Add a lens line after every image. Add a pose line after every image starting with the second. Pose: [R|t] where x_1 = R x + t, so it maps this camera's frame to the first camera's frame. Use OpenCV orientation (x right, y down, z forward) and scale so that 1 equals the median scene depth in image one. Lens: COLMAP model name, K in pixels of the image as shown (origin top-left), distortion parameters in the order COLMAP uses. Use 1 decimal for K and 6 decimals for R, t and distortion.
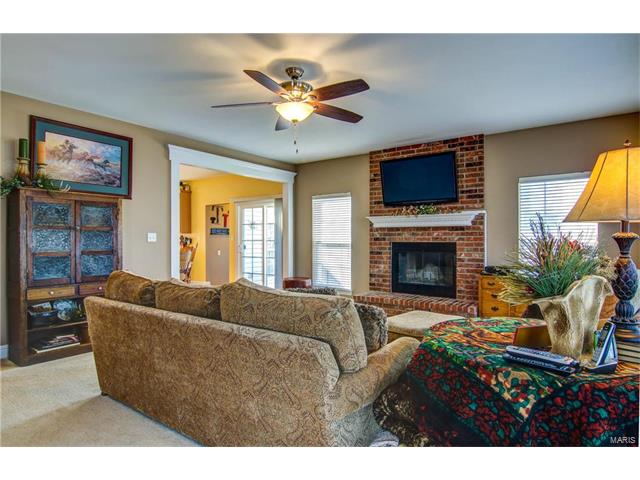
lens RADIAL K [[357.7, 0, 320.6], [0, 357.7, 241.0], [0, 0, 1]] dist [-0.018601, -0.004400]
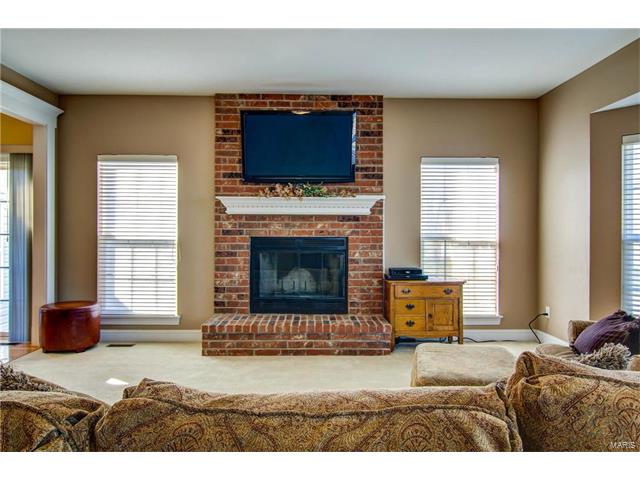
lens RADIAL K [[455.4, 0, 320.9], [0, 455.4, 234.4], [0, 0, 1]] dist [-0.017953, 0.000410]
pose [[0.797950, 0.003903, 0.602712, -0.202106], [-0.001305, 0.999988, -0.004748, 0.002118], [-0.602723, 0.003002, 0.797945, 0.257035]]
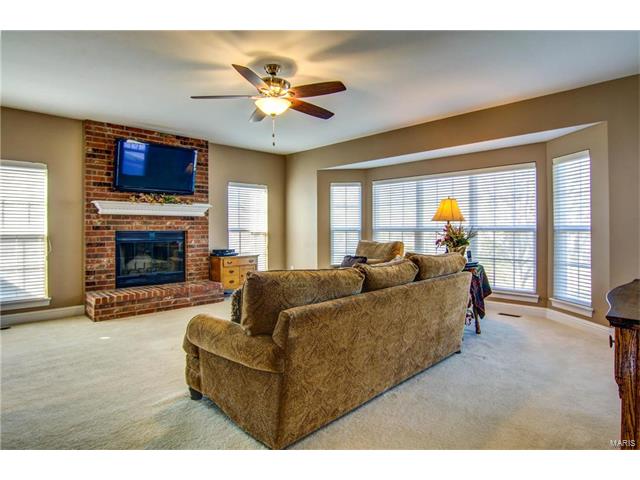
lens RADIAL K [[357.7, 0, 321.4], [0, 357.7, 226.1], [0, 0, 1]] dist [-0.018601, -0.004400]
pose [[0.170535, 0.006514, 0.985330, -0.572717], [0.009753, 0.999918, -0.008299, 0.002282], [-0.985303, 0.011025, 0.170458, 0.355294]]
